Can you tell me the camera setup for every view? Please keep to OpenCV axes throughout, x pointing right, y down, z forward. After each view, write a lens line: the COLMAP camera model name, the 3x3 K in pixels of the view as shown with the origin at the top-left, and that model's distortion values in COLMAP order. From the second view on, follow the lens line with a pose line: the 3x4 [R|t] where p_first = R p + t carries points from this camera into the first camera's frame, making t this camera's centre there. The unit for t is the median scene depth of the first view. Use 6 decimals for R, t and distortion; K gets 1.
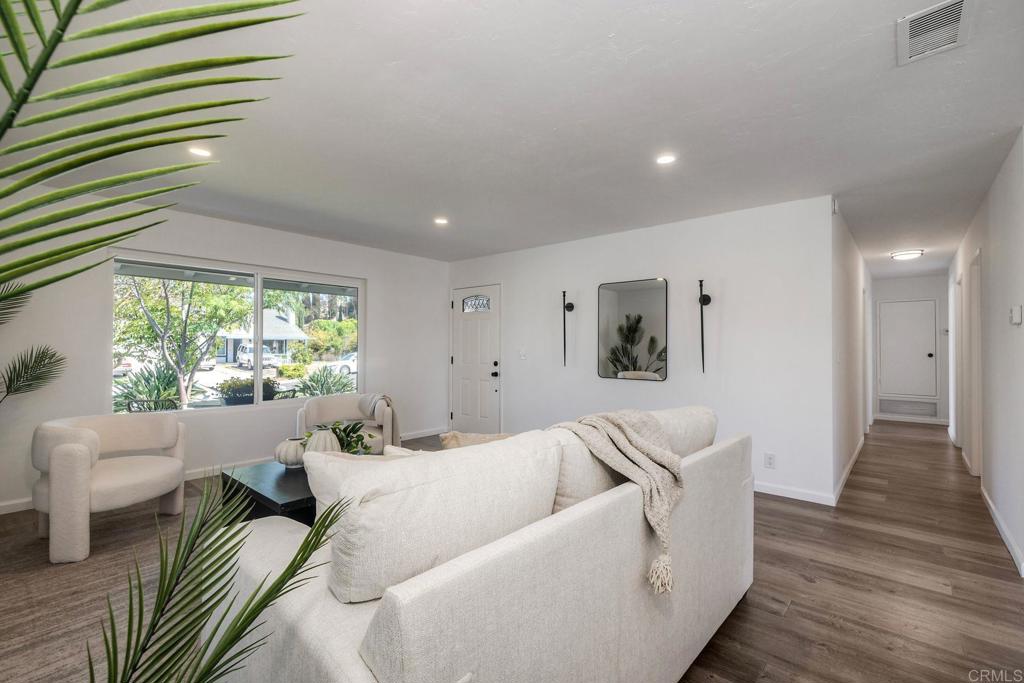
lens RADIAL K [[460.8, 0, 514.0], [0, 460.8, 347.9], [0, 0, 1]] dist [-0.002357, -0.000094]
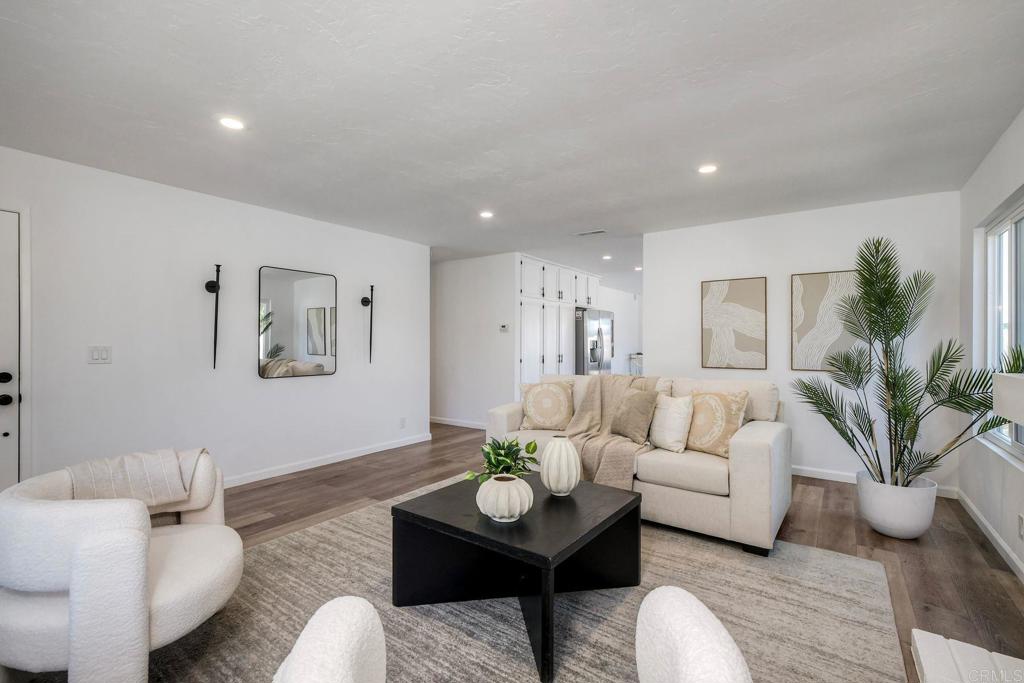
lens RADIAL K [[460.8, 0, 513.7], [0, 460.8, 338.4], [0, 0, 1]] dist [-0.002357, -0.000094]
pose [[-0.084175, -0.001632, 0.996450, -0.869302], [-0.012872, 0.999917, 0.000550, -0.015893], [-0.996368, -0.012780, -0.084189, 0.781834]]
